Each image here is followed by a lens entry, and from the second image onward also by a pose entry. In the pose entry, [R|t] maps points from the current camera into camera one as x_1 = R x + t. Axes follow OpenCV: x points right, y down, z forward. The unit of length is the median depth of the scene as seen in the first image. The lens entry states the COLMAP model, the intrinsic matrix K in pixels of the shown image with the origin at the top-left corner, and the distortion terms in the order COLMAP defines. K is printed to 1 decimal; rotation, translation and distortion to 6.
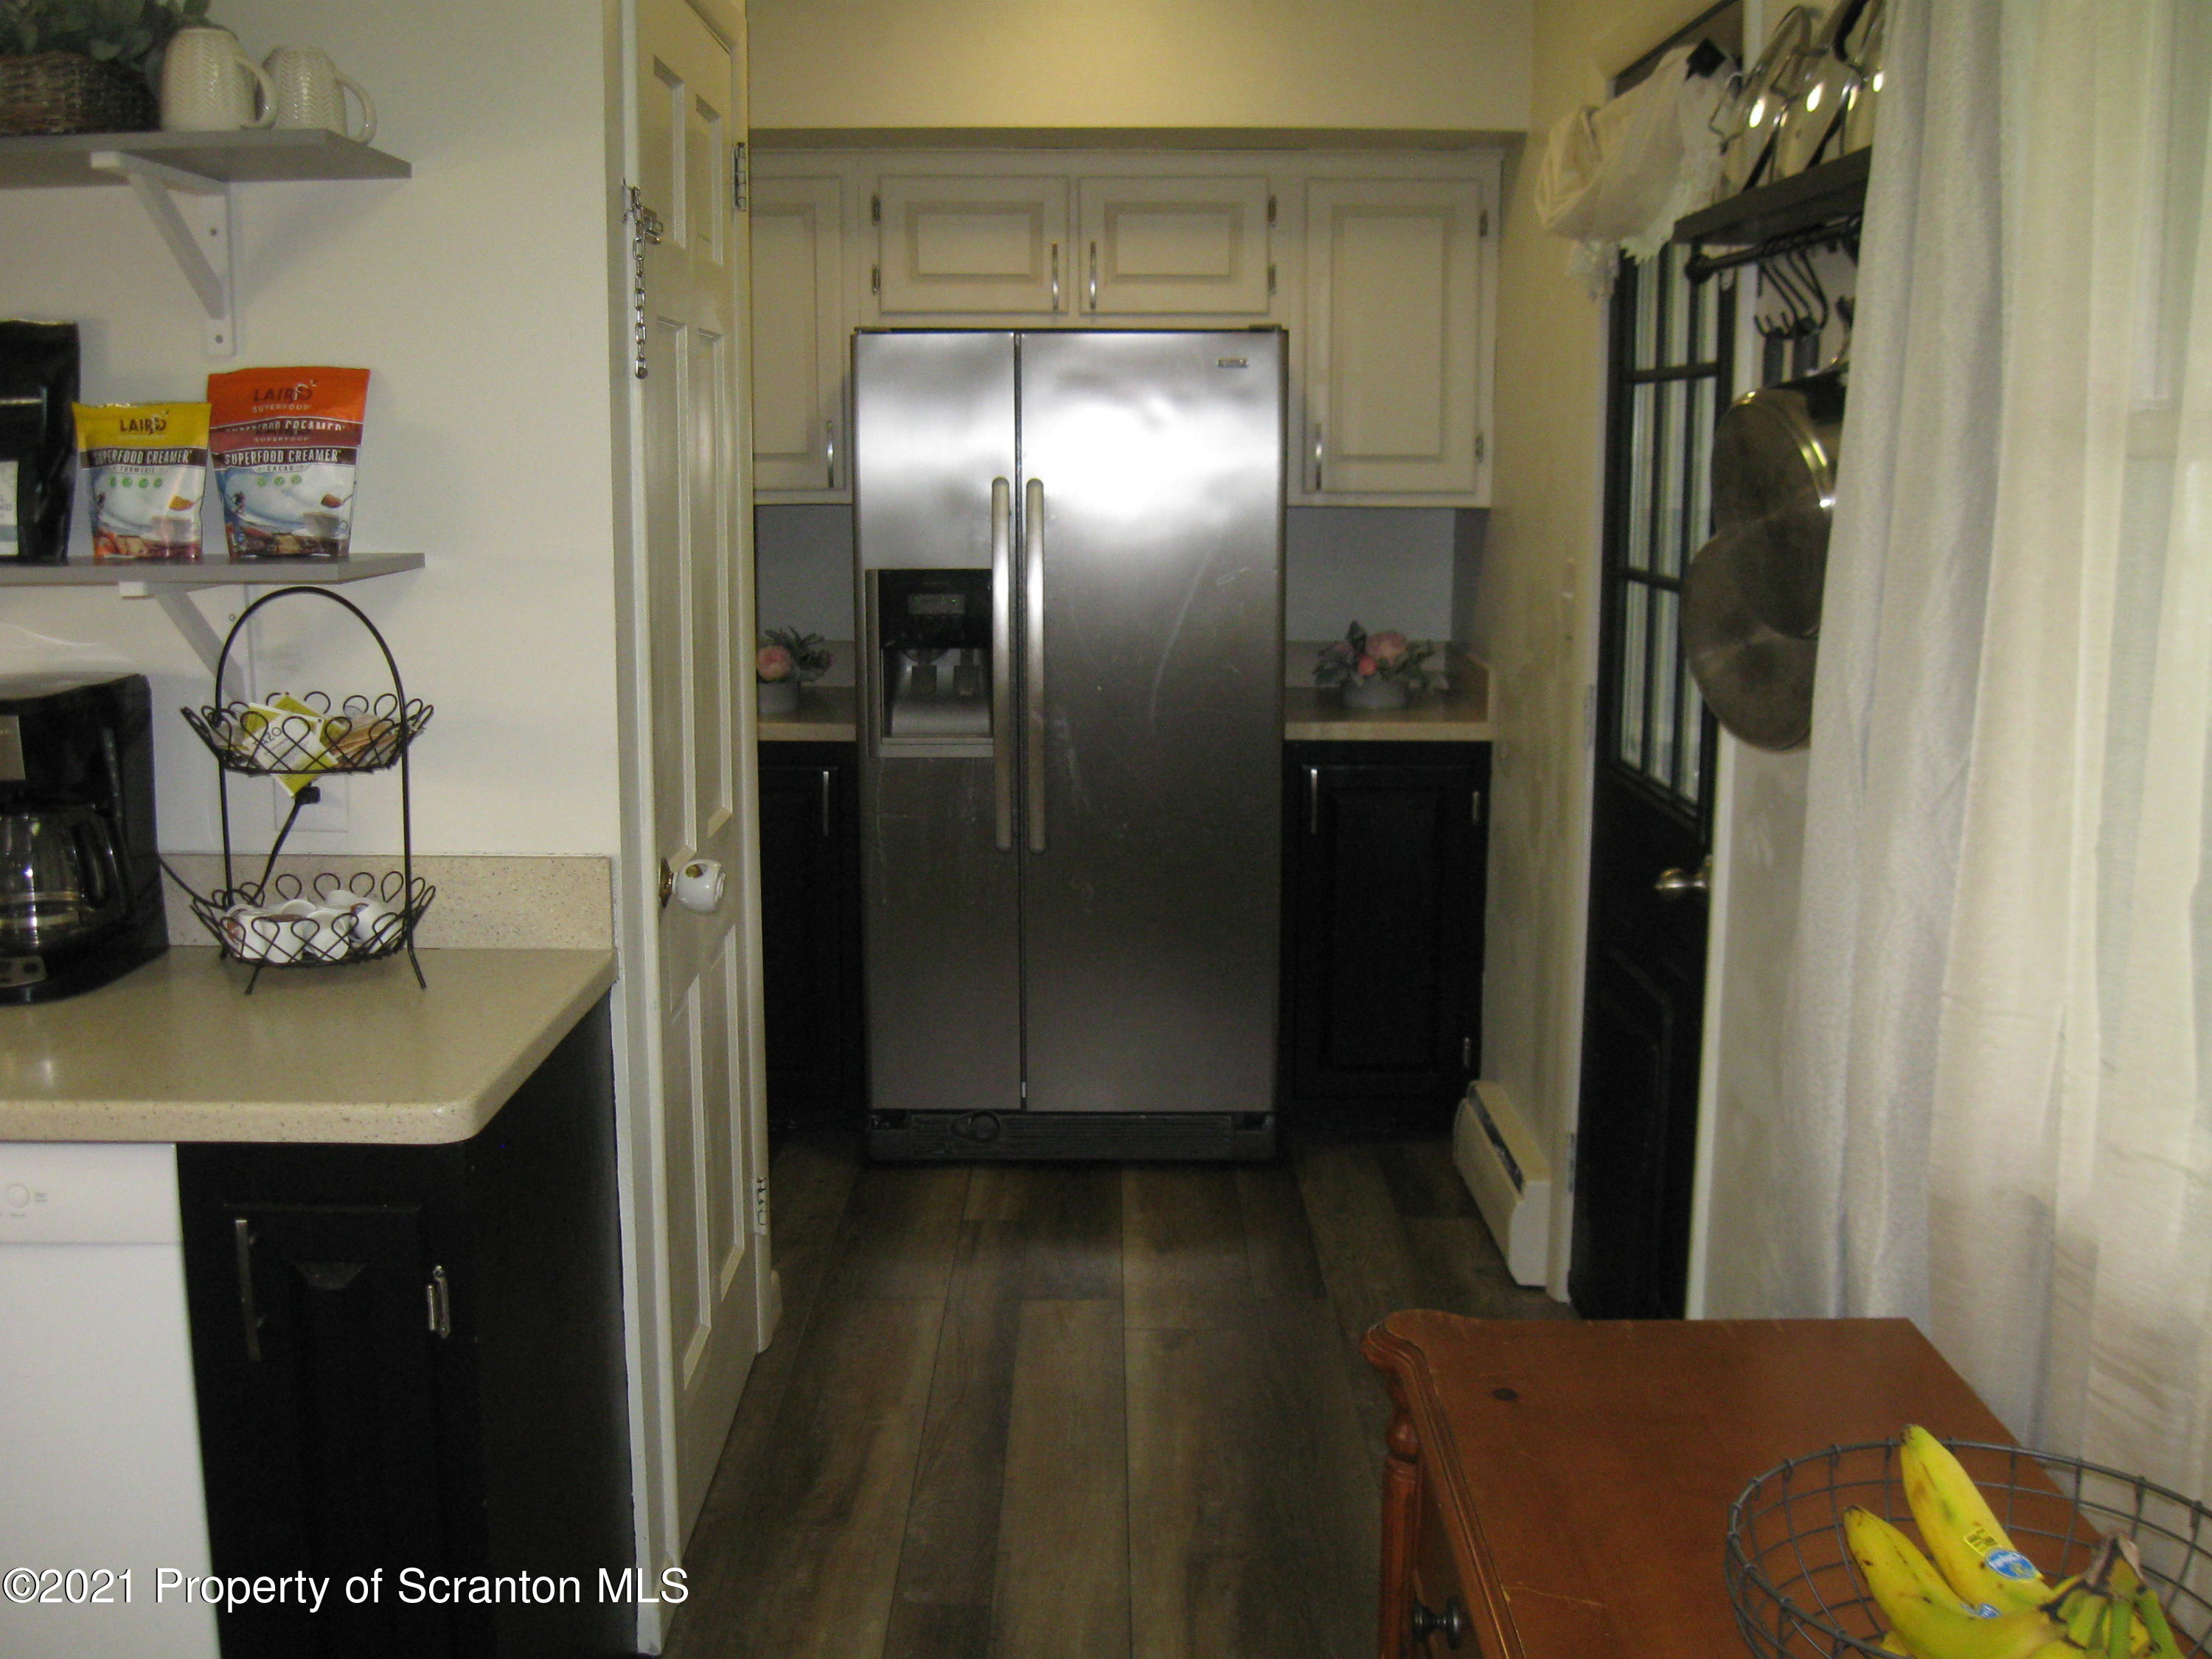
lens RADIAL K [[2295.1, 0, 1061.5], [0, 2295.1, 885.4], [0, 0, 1]] dist [-0.131262, 0.045825]
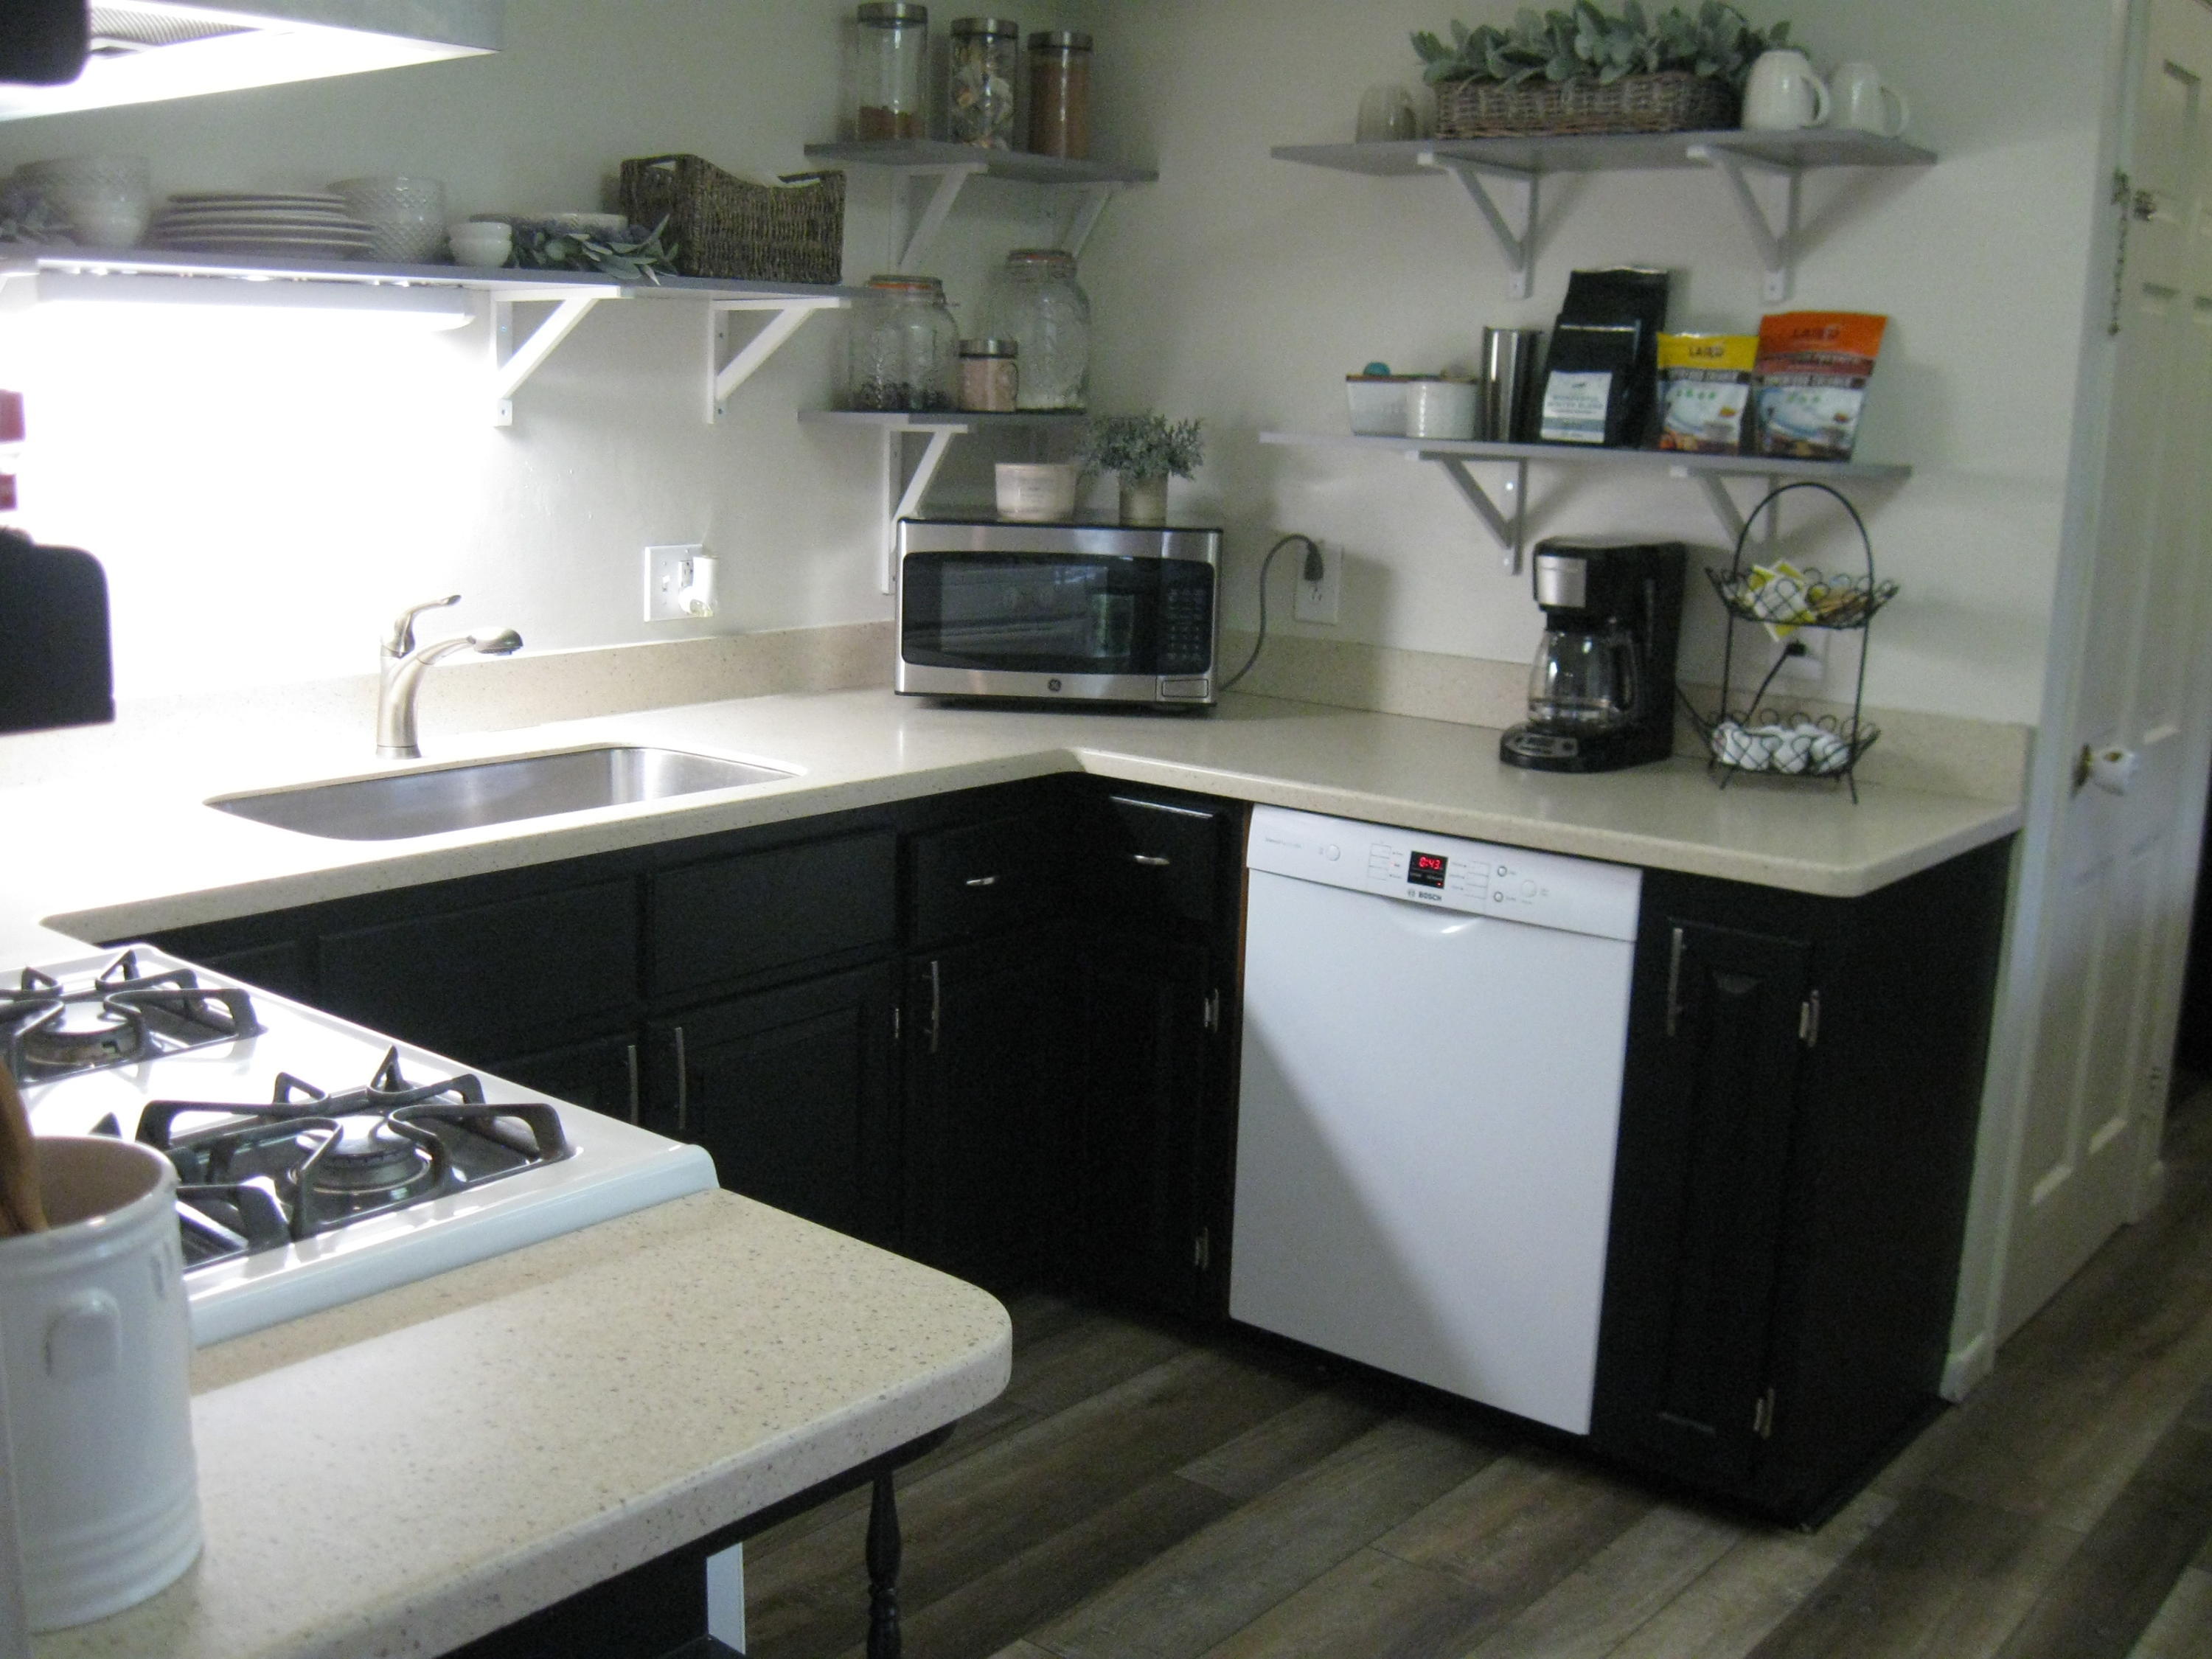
lens RADIAL K [[2295.1, 0, 1061.5], [0, 2295.1, 885.4], [0, 0, 1]] dist [-0.131262, 0.045825]
pose [[0.775311, 0.154718, -0.612336, 0.156937], [-0.144454, 0.987271, 0.066552, 0.071160], [0.614839, 0.036856, 0.787791, -0.268598]]
